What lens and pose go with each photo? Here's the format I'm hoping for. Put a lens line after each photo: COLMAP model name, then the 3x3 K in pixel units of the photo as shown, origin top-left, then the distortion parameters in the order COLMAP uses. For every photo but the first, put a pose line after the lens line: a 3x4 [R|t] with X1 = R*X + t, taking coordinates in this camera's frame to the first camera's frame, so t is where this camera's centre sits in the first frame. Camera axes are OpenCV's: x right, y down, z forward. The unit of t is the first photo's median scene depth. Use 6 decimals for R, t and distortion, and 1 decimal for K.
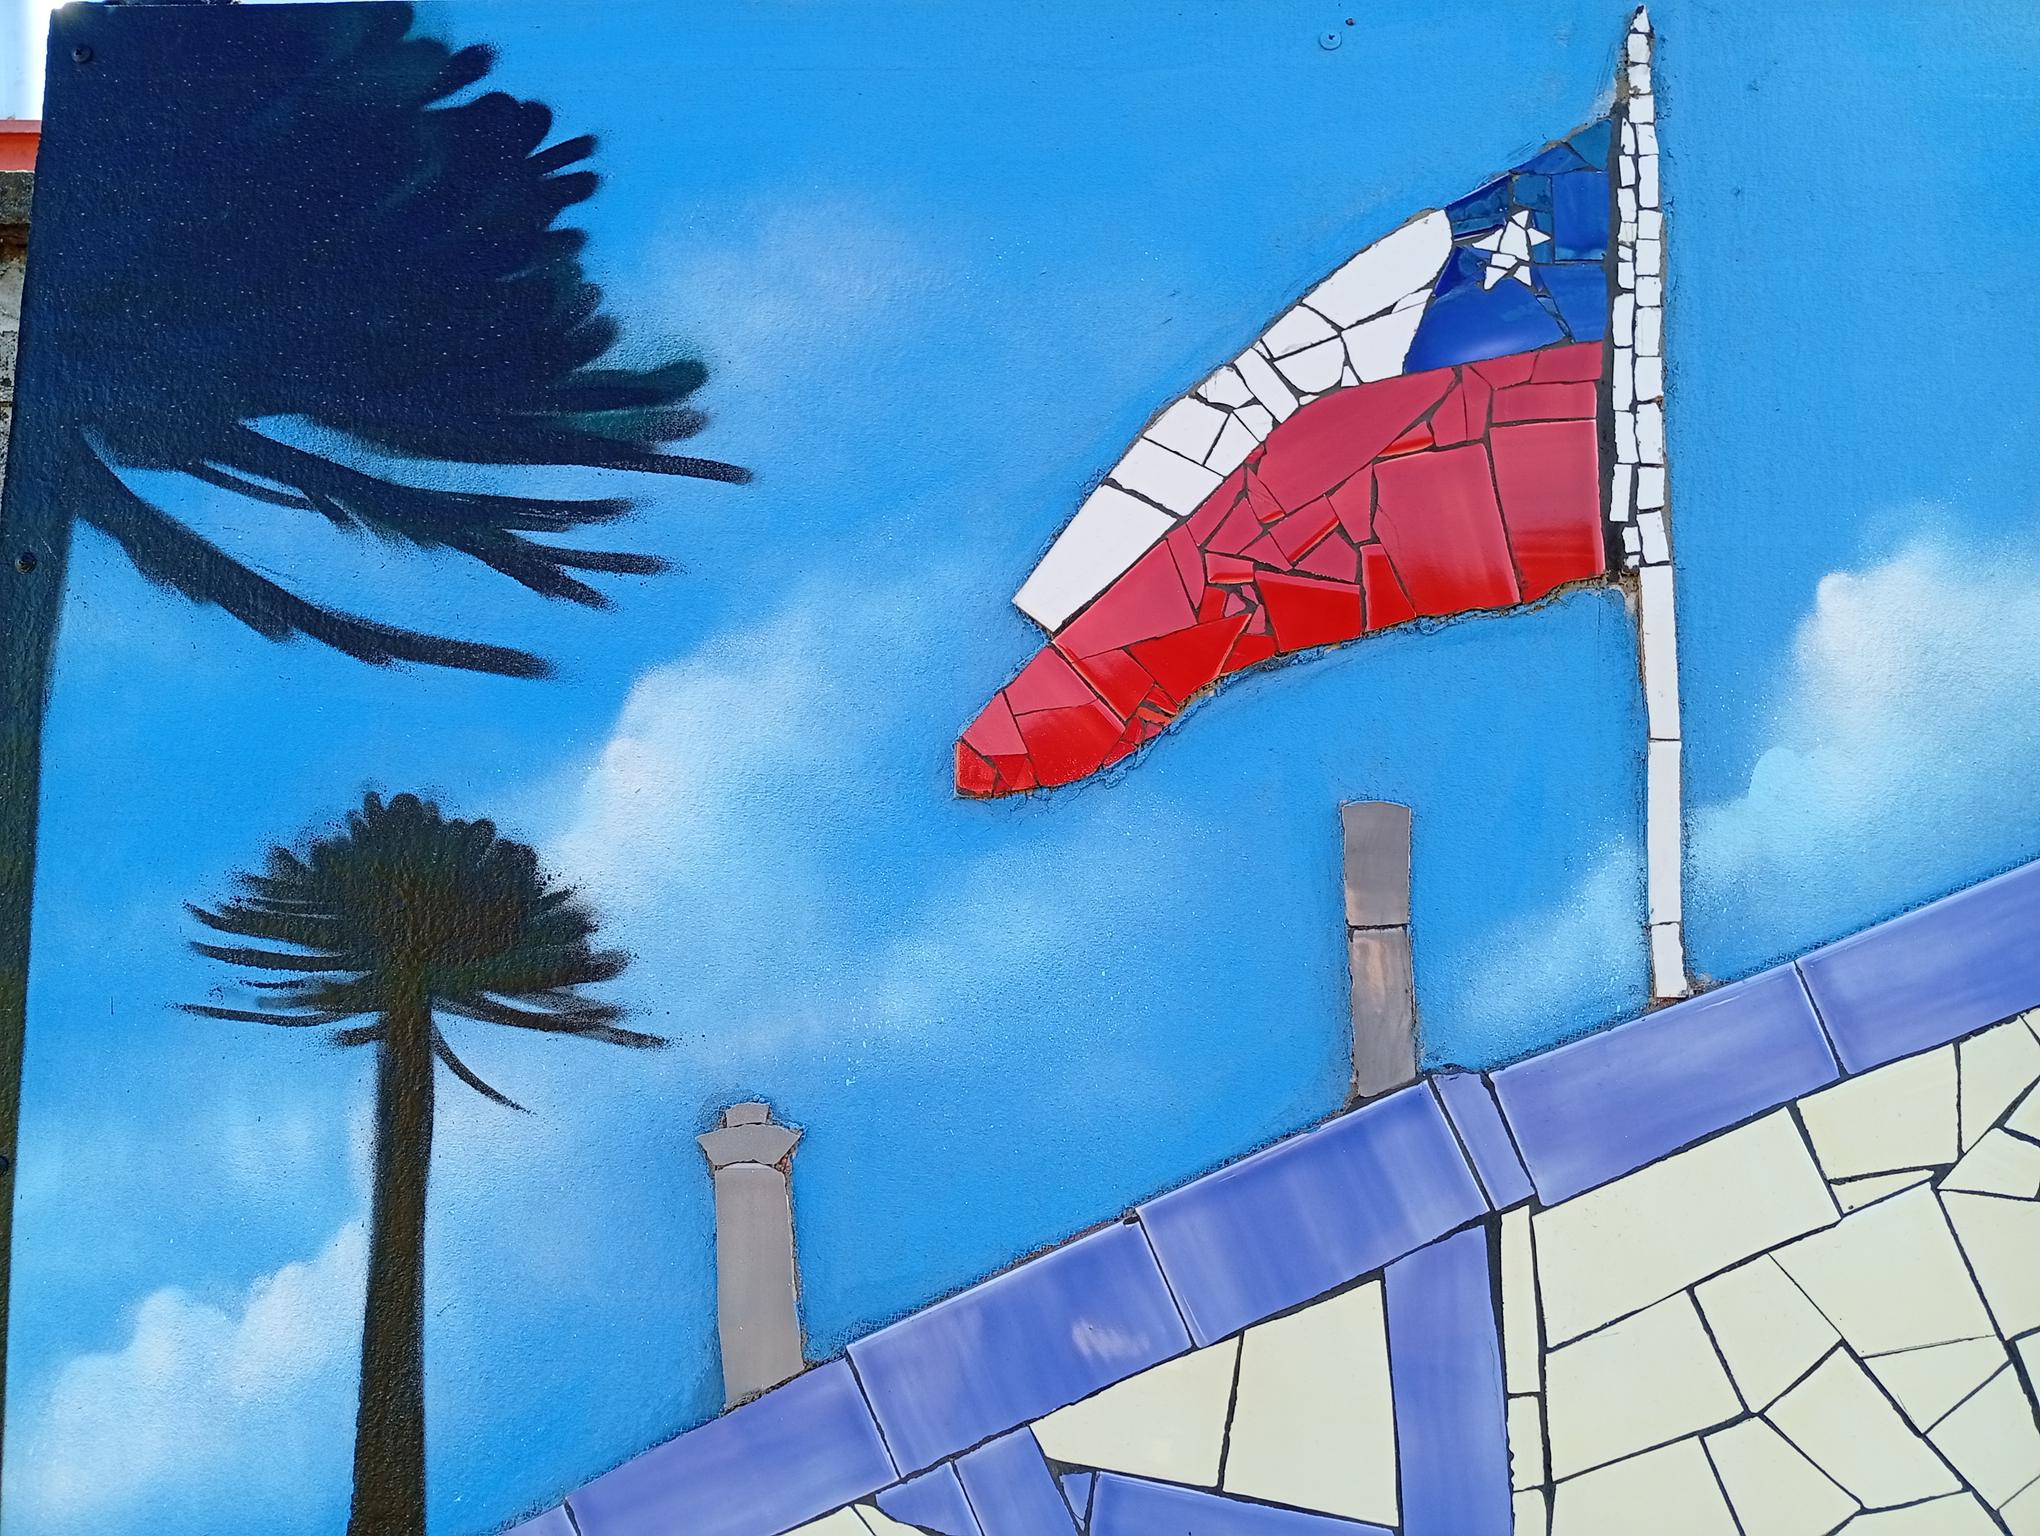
lens RADIAL K [[1596.8, 0, 1097.2], [0, 1596.8, 766.3], [0, 0, 1]] dist [0.103885, -0.193141]
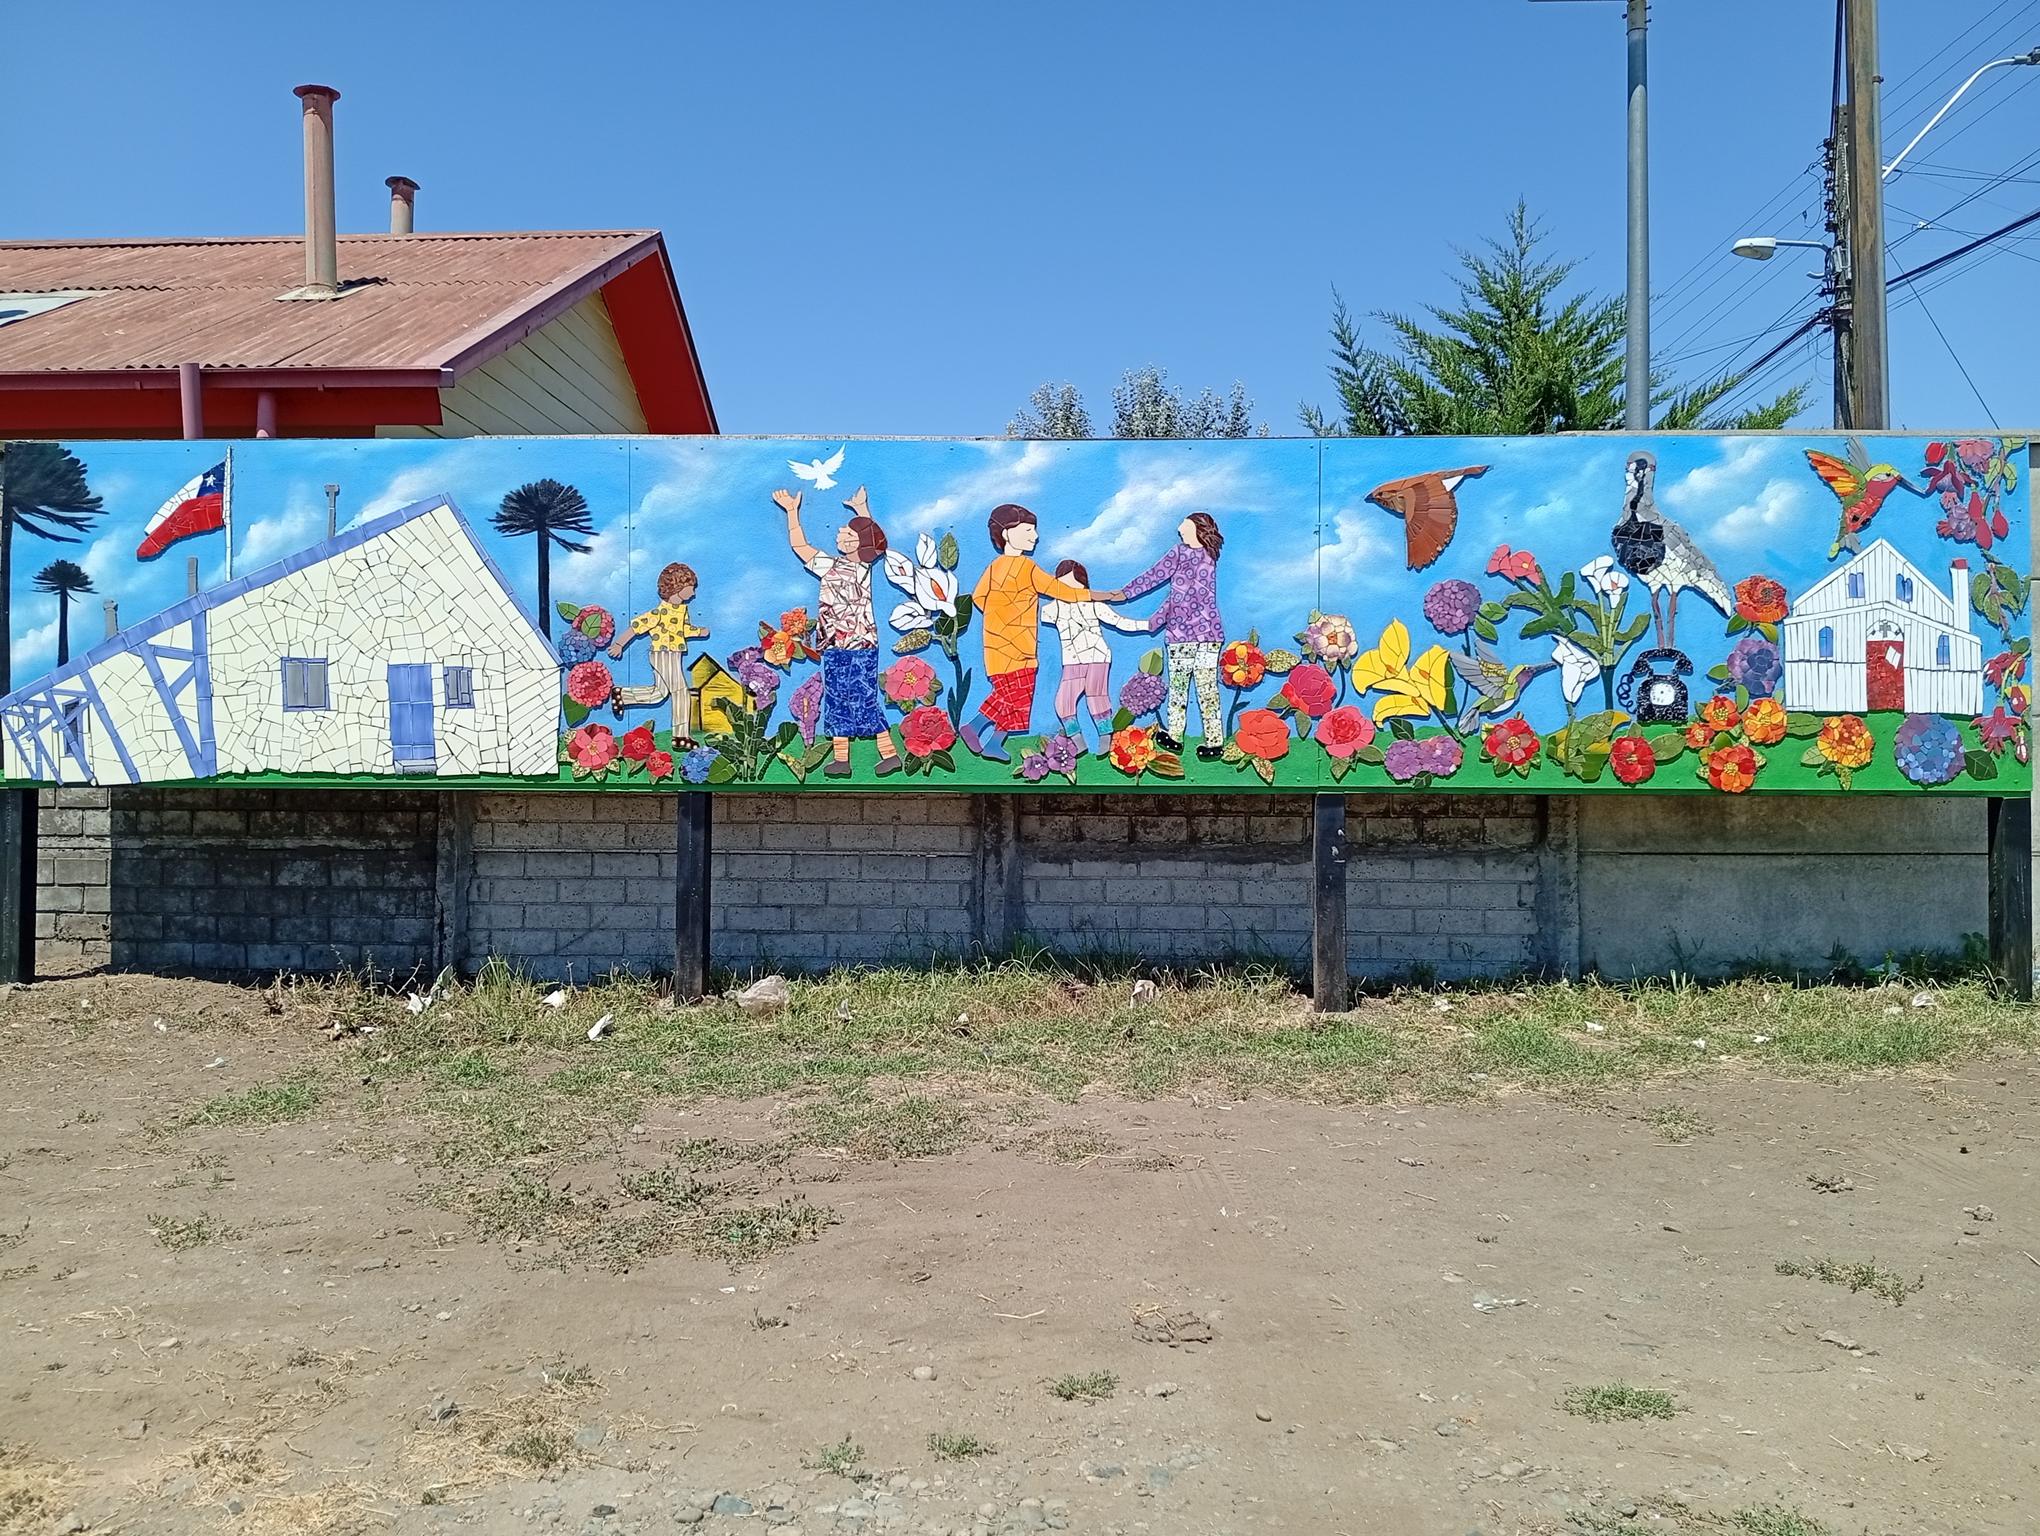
lens RADIAL K [[1542.2, 0, 1014.0], [0, 1542.2, 742.5], [0, 0, 1]] dist [0.079476, -0.144529]
pose [[0.999512, -0.022283, 0.021881, 3.657559], [0.020958, 0.998038, 0.058997, 0.512842], [-0.023152, -0.058510, 0.998018, -6.088920]]
